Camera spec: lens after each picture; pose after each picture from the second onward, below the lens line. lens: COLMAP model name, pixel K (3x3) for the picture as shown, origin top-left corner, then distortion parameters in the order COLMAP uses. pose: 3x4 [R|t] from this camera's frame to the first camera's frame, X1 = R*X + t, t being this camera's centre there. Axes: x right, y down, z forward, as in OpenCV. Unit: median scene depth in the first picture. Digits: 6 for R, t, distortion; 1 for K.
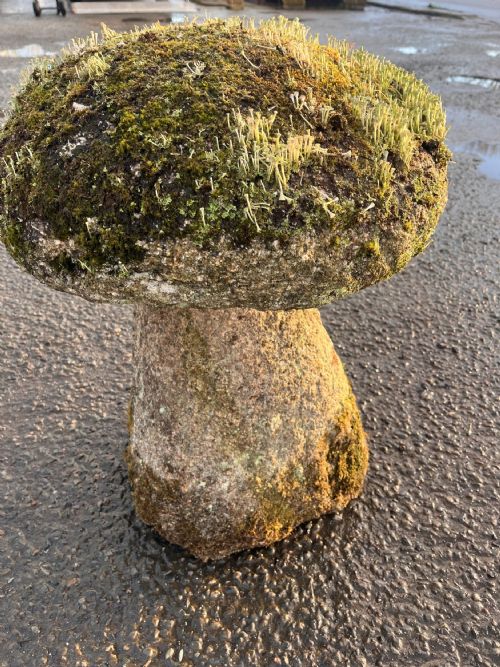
lens RADIAL K [[503.8, 0, 247.9], [0, 503.8, 339.8], [0, 0, 1]] dist [0.066087, -0.098589]
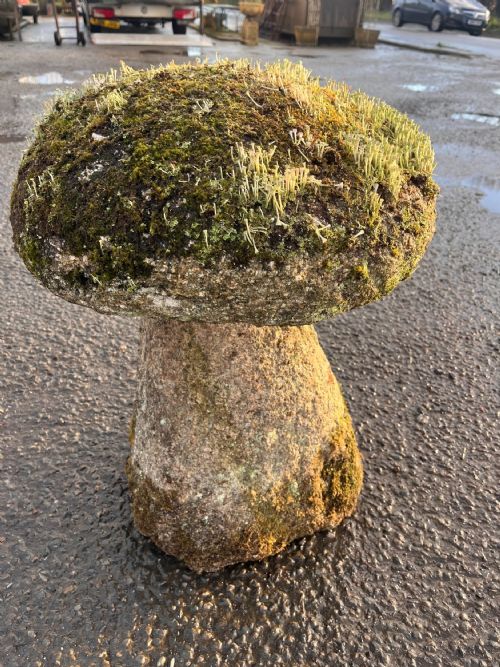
lens RADIAL K [[503.8, 0, 247.9], [0, 503.8, 339.8], [0, 0, 1]] dist [0.066087, -0.098589]
pose [[0.999516, 0.029119, -0.010983, 0.011806], [-0.029629, 0.998331, -0.049573, 0.016453], [0.009521, 0.049874, 0.998710, -0.048058]]
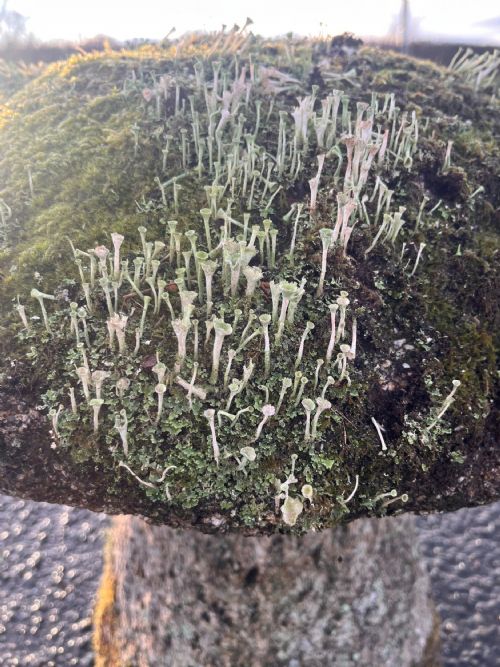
lens RADIAL K [[517.0, 0, 250.1], [0, 517.0, 338.5], [0, 0, 1]] dist [0.070116, -0.117135]
pose [[-0.197252, -0.433272, 0.879413, -0.630527], [0.588749, 0.664906, 0.459645, -0.534530], [-0.783879, 0.608420, 0.123935, 0.892502]]
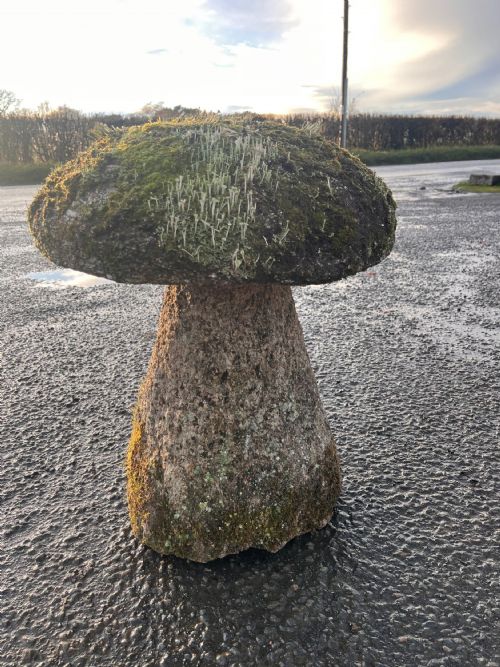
lens RADIAL K [[503.8, 0, 247.9], [0, 503.8, 339.8], [0, 0, 1]] dist [0.066087, -0.098589]
pose [[-0.271290, -0.336308, 0.901831, -1.211264], [0.577086, 0.693042, 0.432047, -0.595756], [-0.770307, 0.637644, 0.006063, 1.023287]]
